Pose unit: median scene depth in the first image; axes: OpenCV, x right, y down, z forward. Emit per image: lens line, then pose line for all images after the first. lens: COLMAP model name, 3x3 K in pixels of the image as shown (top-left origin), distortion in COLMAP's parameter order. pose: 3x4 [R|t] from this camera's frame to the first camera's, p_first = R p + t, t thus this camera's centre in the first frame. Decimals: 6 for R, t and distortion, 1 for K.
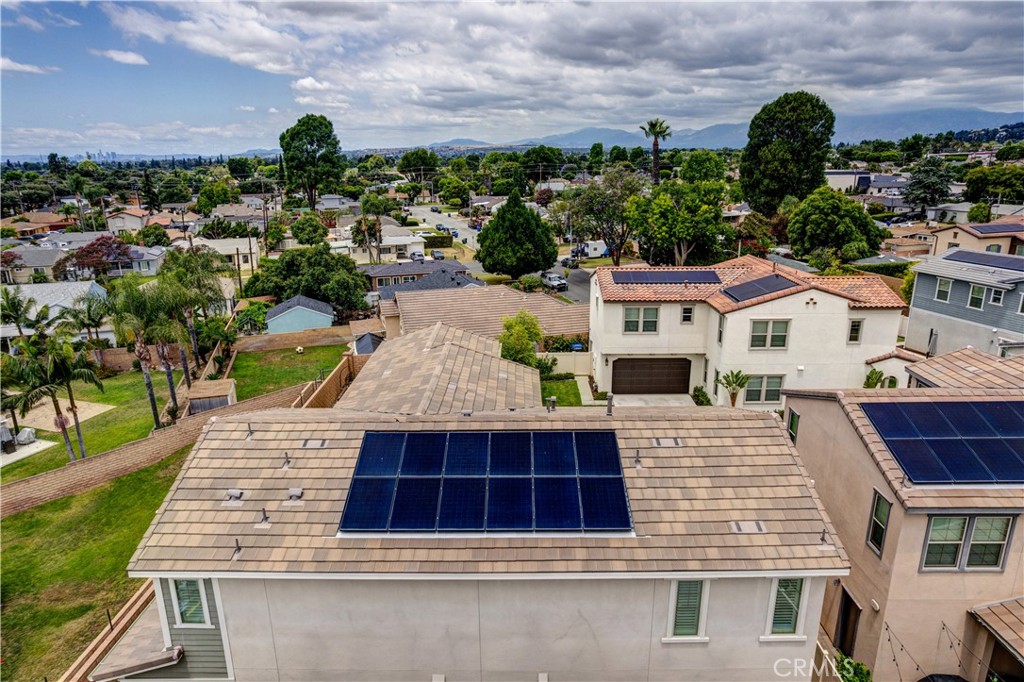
lens RADIAL K [[662.9, 0, 512.7], [0, 662.9, 346.1], [0, 0, 1]] dist [-0.041359, 0.029563]
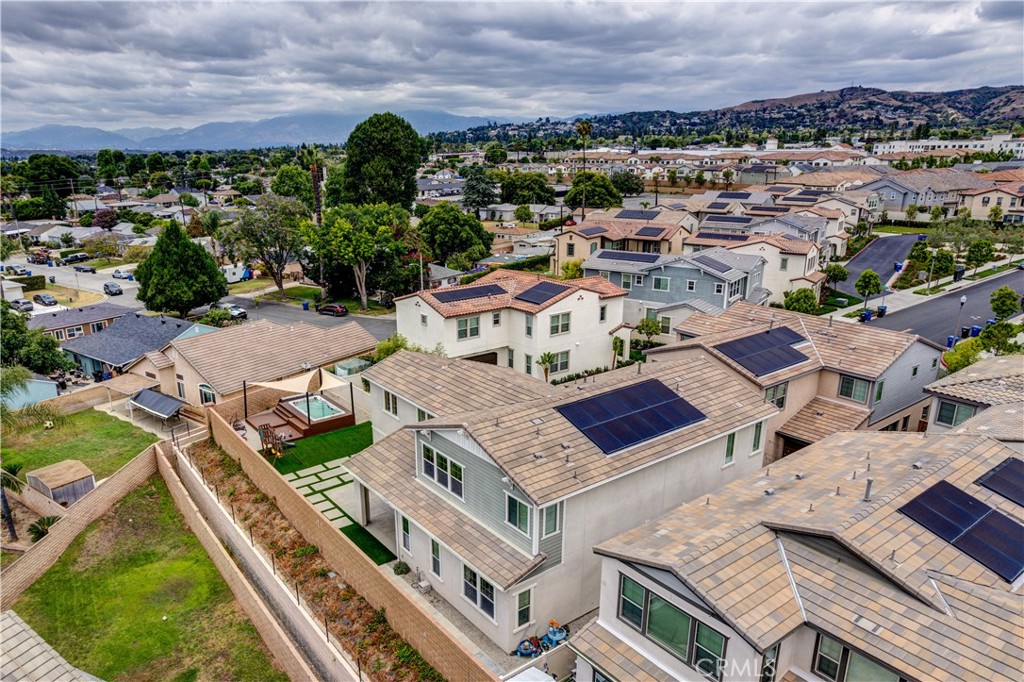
lens RADIAL K [[699.0, 0, 479.9], [0, 699.0, 383.2], [0, 0, 1]] dist [-0.039086, 0.027171]
pose [[0.801989, -0.190385, 0.566186, -0.252790], [0.170203, 0.981390, 0.088911, -0.022083], [-0.572577, 0.025061, 0.819468, -0.059032]]
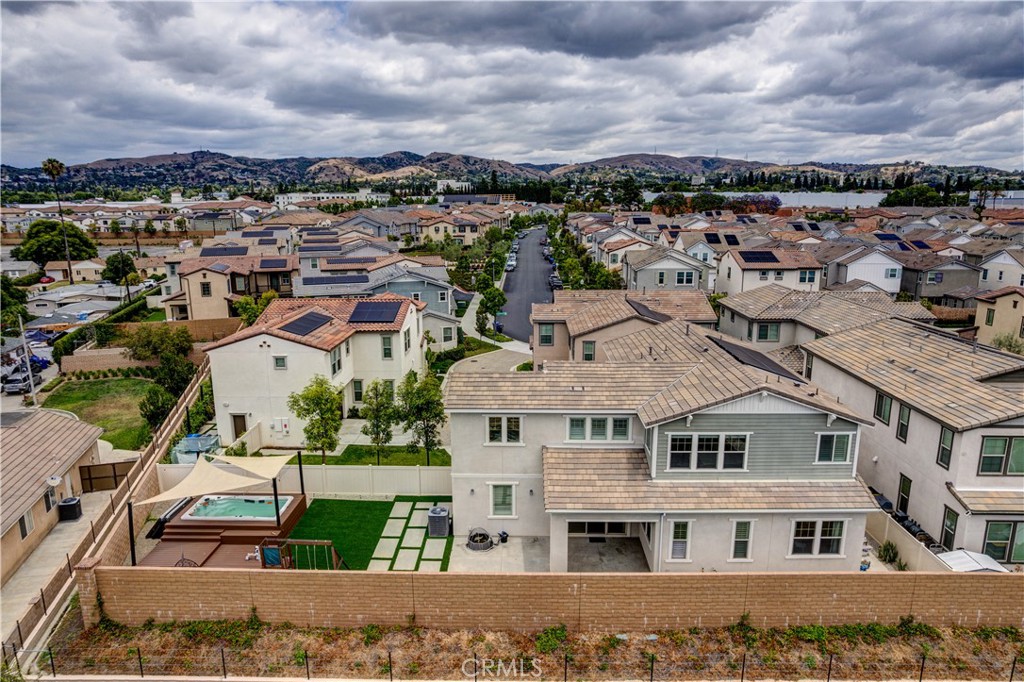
lens RADIAL K [[662.9, 0, 514.1], [0, 662.9, 348.4], [0, 0, 1]] dist [-0.041359, 0.029563]
pose [[0.017877, -0.209866, 0.977567, -0.367127], [0.288223, 0.937300, 0.195951, -0.080482], [-0.957396, 0.278254, 0.077244, 0.272030]]
